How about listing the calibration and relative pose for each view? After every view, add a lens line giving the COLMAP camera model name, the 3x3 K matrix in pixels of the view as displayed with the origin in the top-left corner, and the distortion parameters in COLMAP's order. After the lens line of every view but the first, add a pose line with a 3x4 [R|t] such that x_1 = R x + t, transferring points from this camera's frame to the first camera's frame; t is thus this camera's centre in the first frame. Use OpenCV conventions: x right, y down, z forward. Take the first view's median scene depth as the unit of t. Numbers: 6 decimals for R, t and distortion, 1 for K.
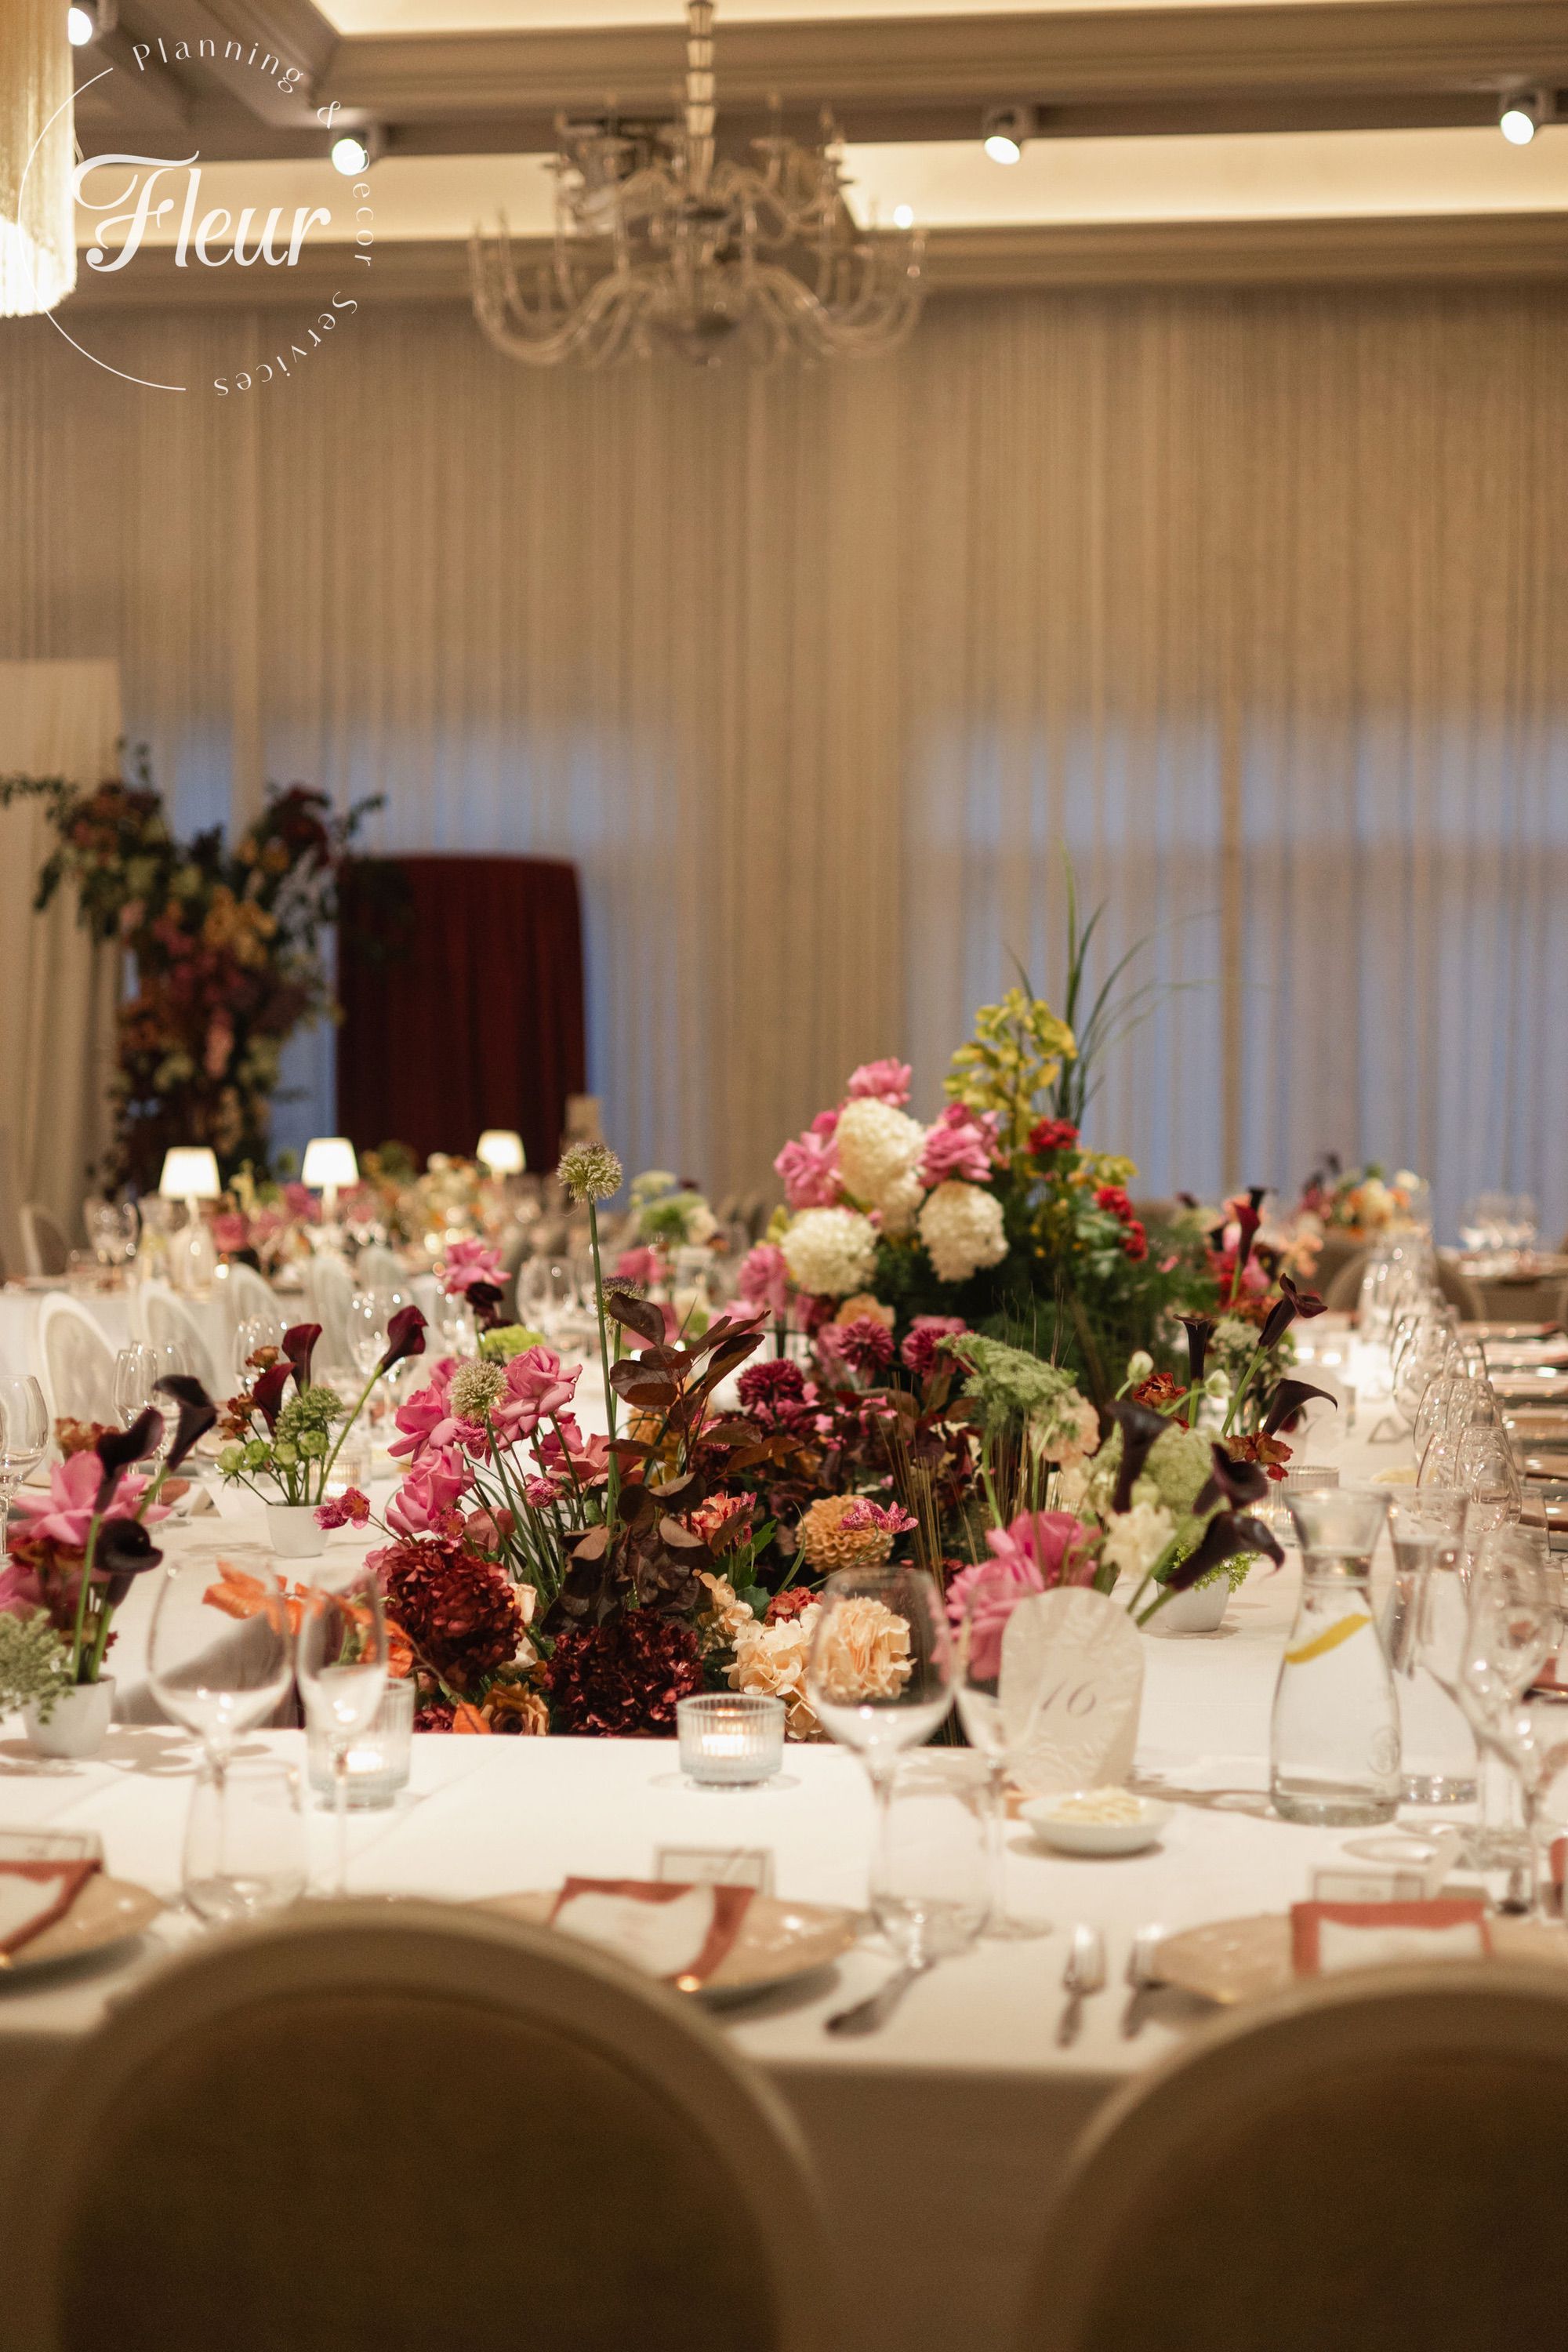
lens RADIAL K [[3700.4, 0, 839.6], [0, 3700.4, 1099.7], [0, 0, 1]] dist [-0.018589, -0.016888]
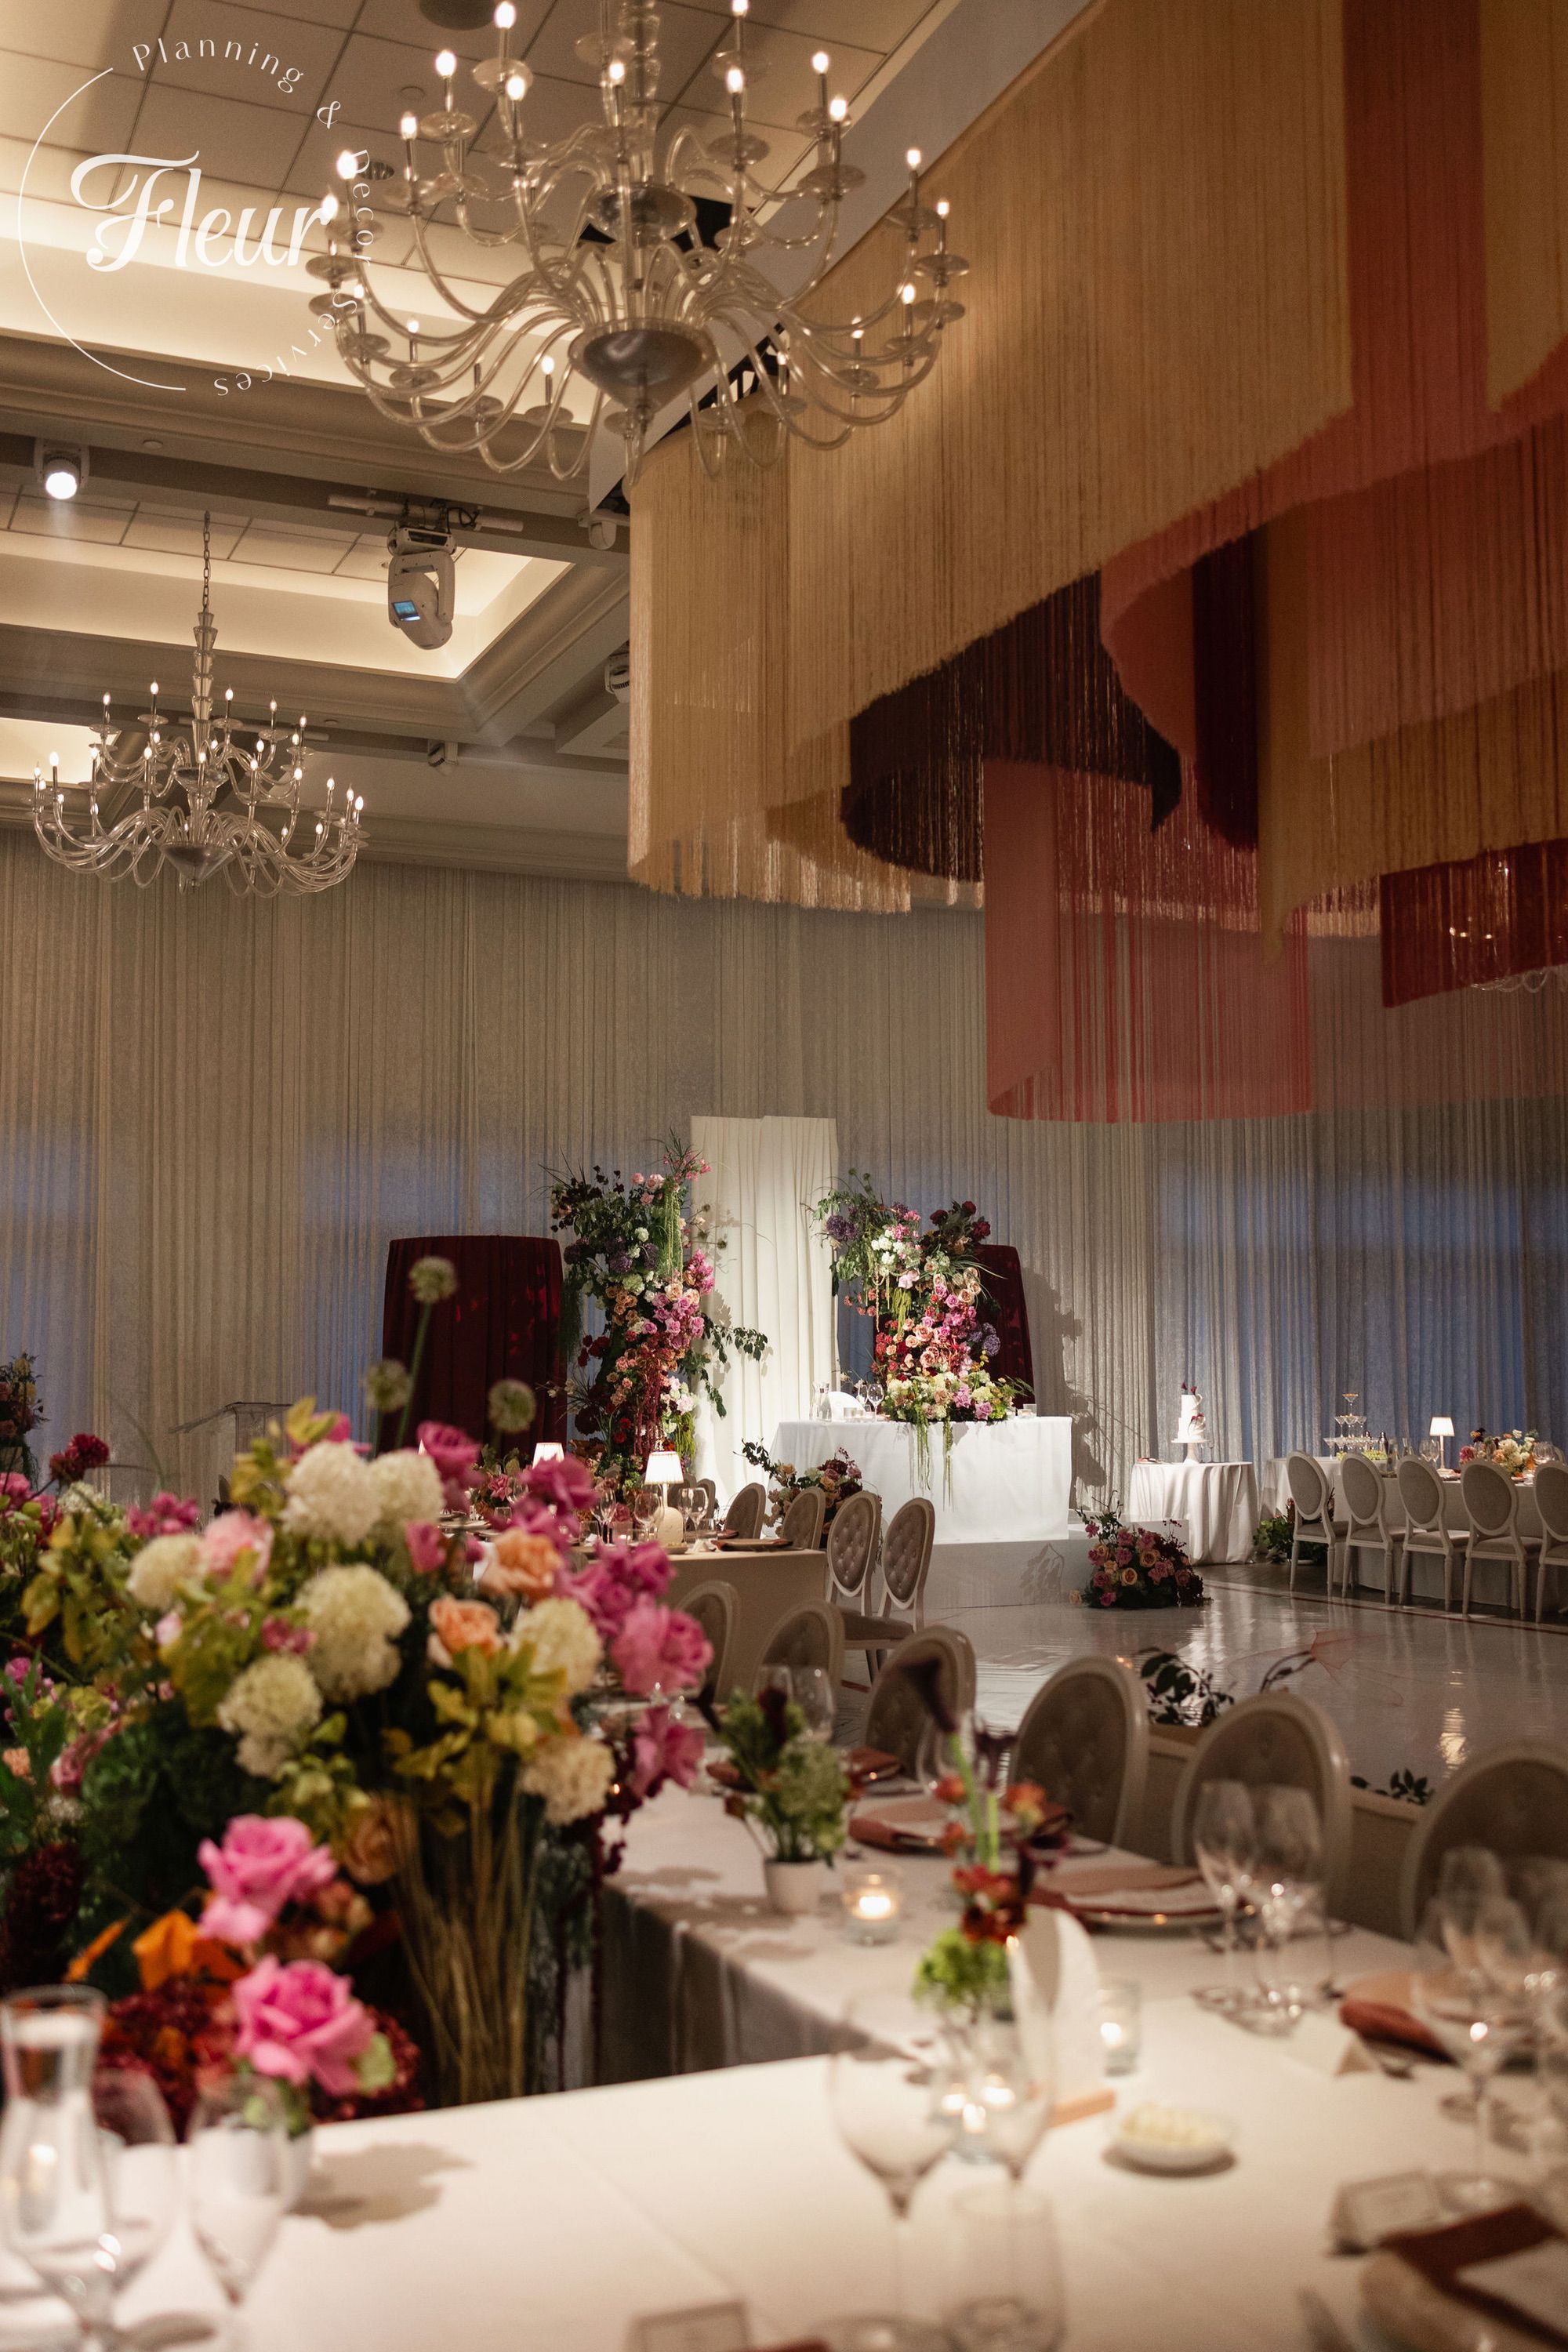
lens RADIAL K [[2381.2, 0, 781.5], [0, 2381.2, 1213.1], [0, 0, 1]] dist [0.026822, -0.000328]
pose [[0.858395, 0.025684, 0.512347, -0.985347], [0.010334, 0.997677, -0.067329, -0.015000], [-0.512886, 0.063089, 0.856135, 0.204359]]
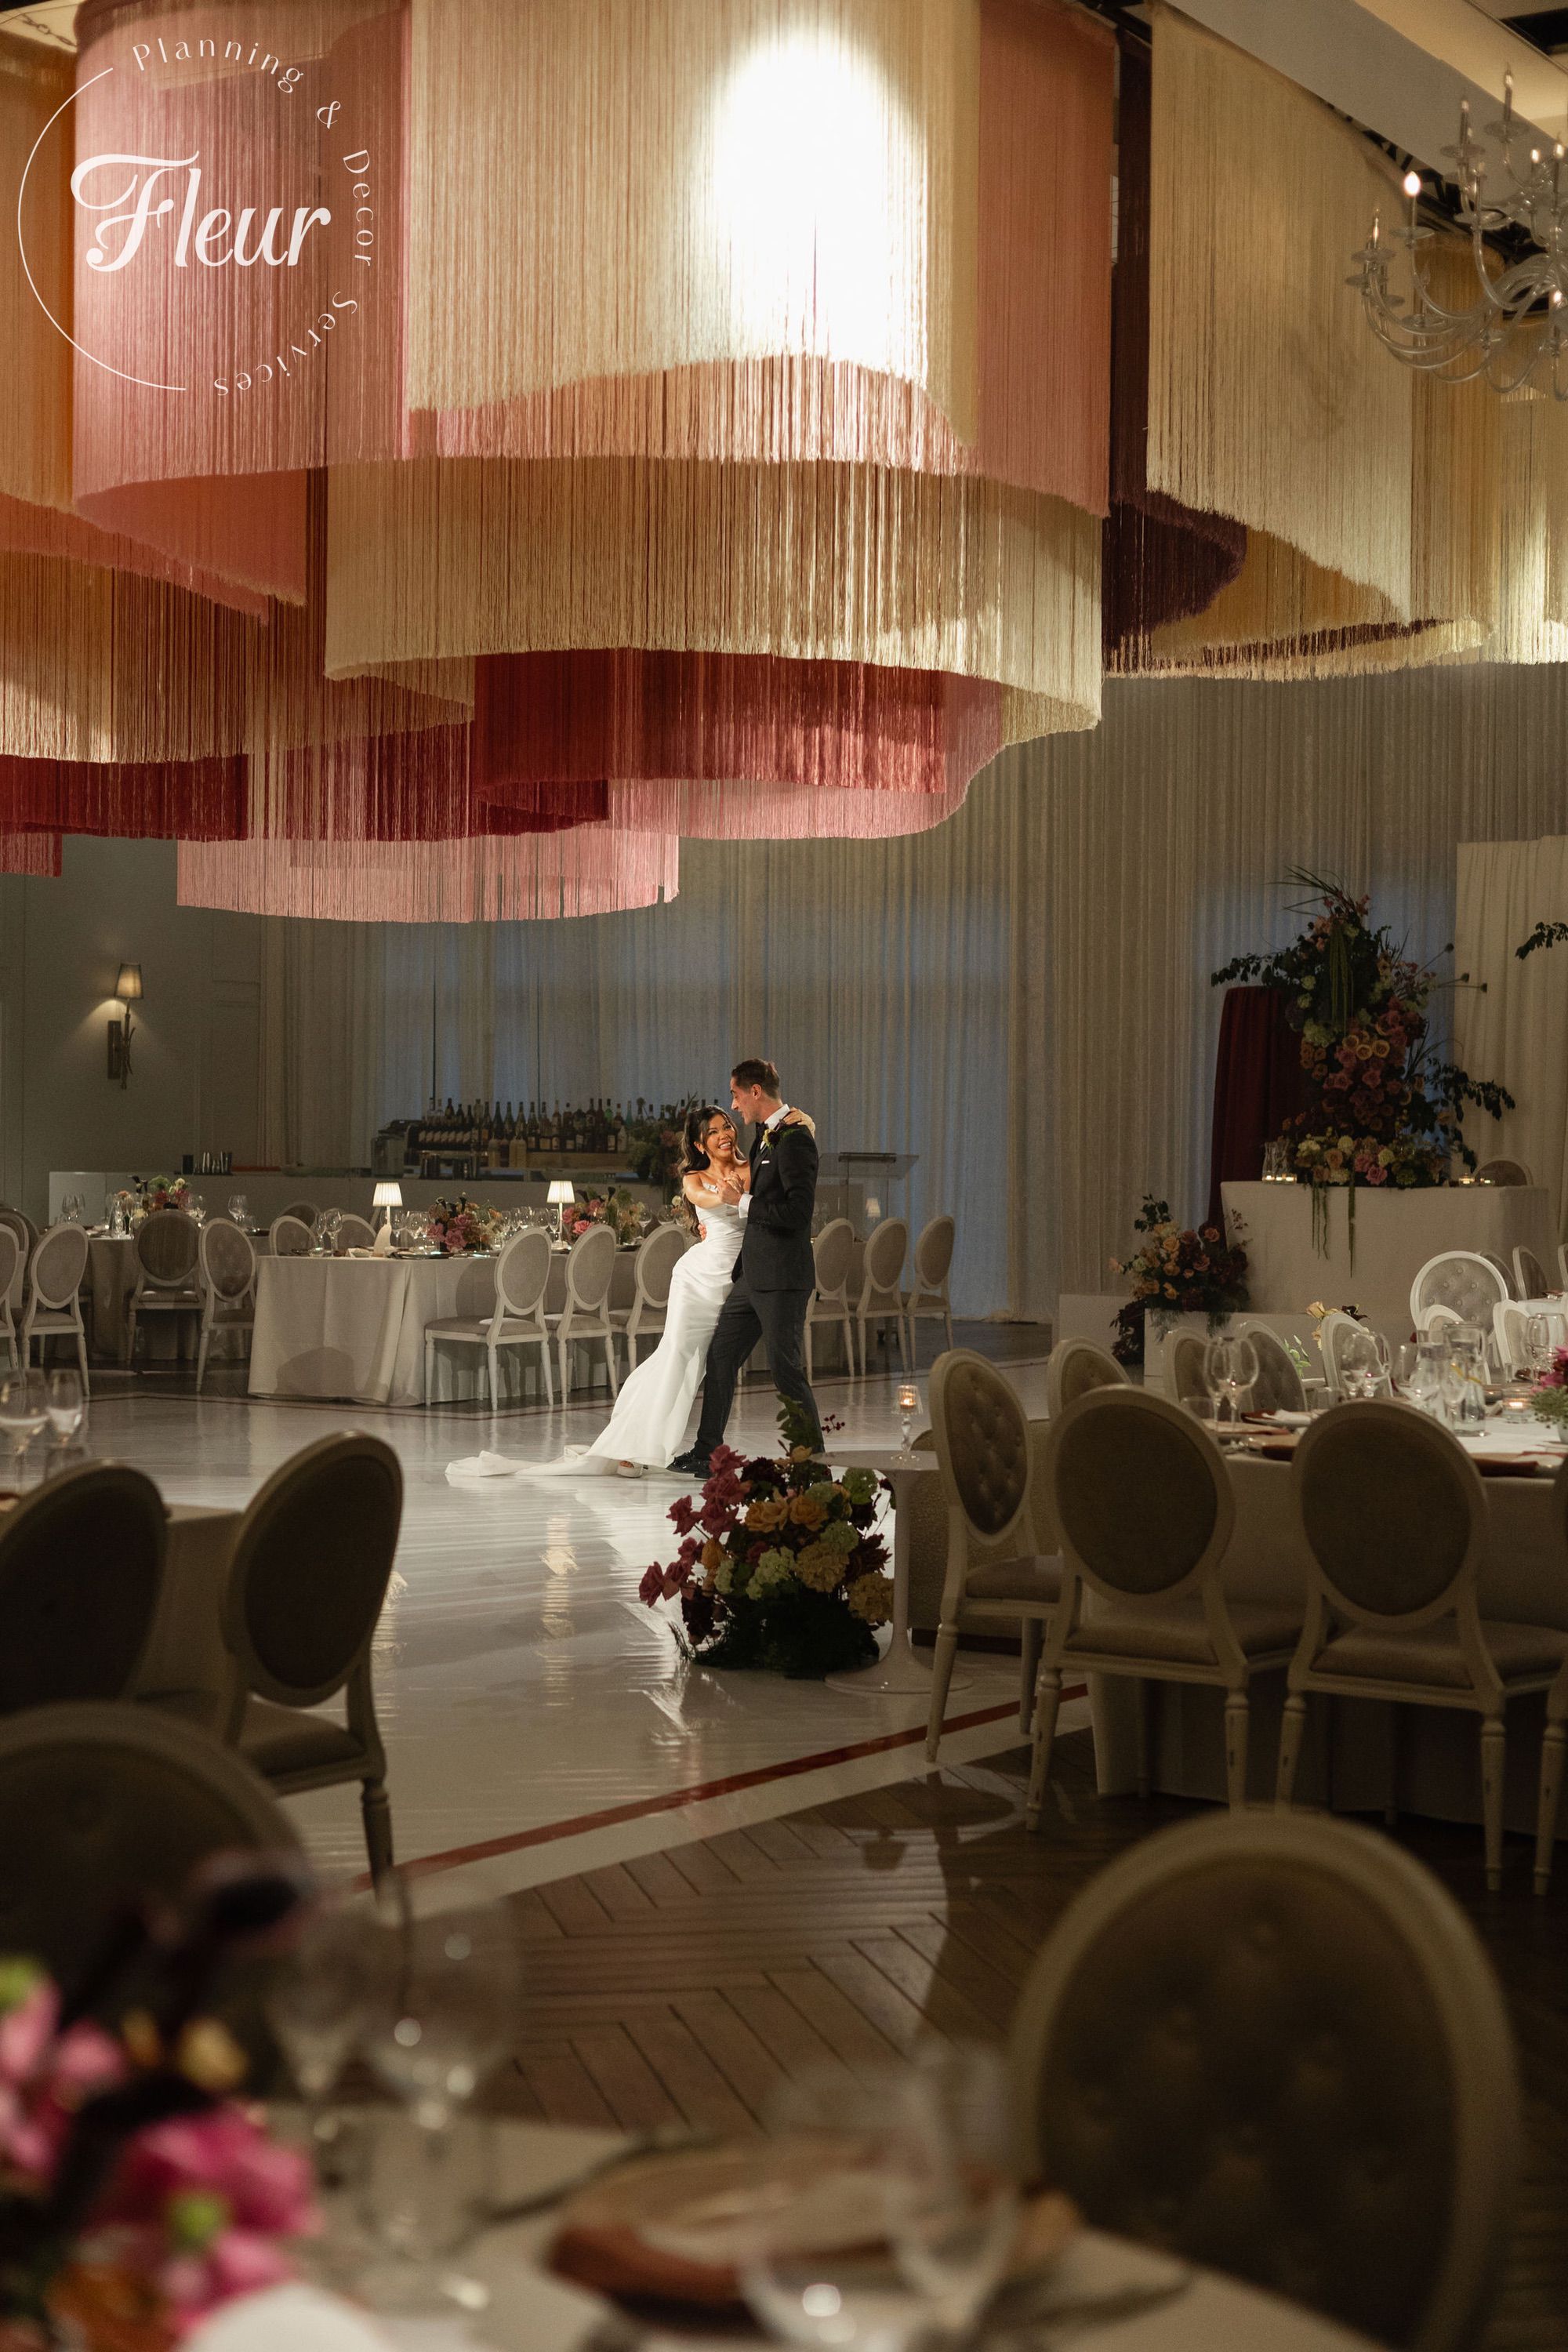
lens RADIAL K [[3541.1, 0, 784.0], [0, 3541.1, 1176.0], [0, 0, 1]] dist [0.014934, 0.096058]
pose [[0.907775, 0.009933, -0.419340, 0.079062], [-0.007216, 0.999941, 0.008064, -0.006756], [0.419395, -0.004295, 0.907794, -0.356036]]
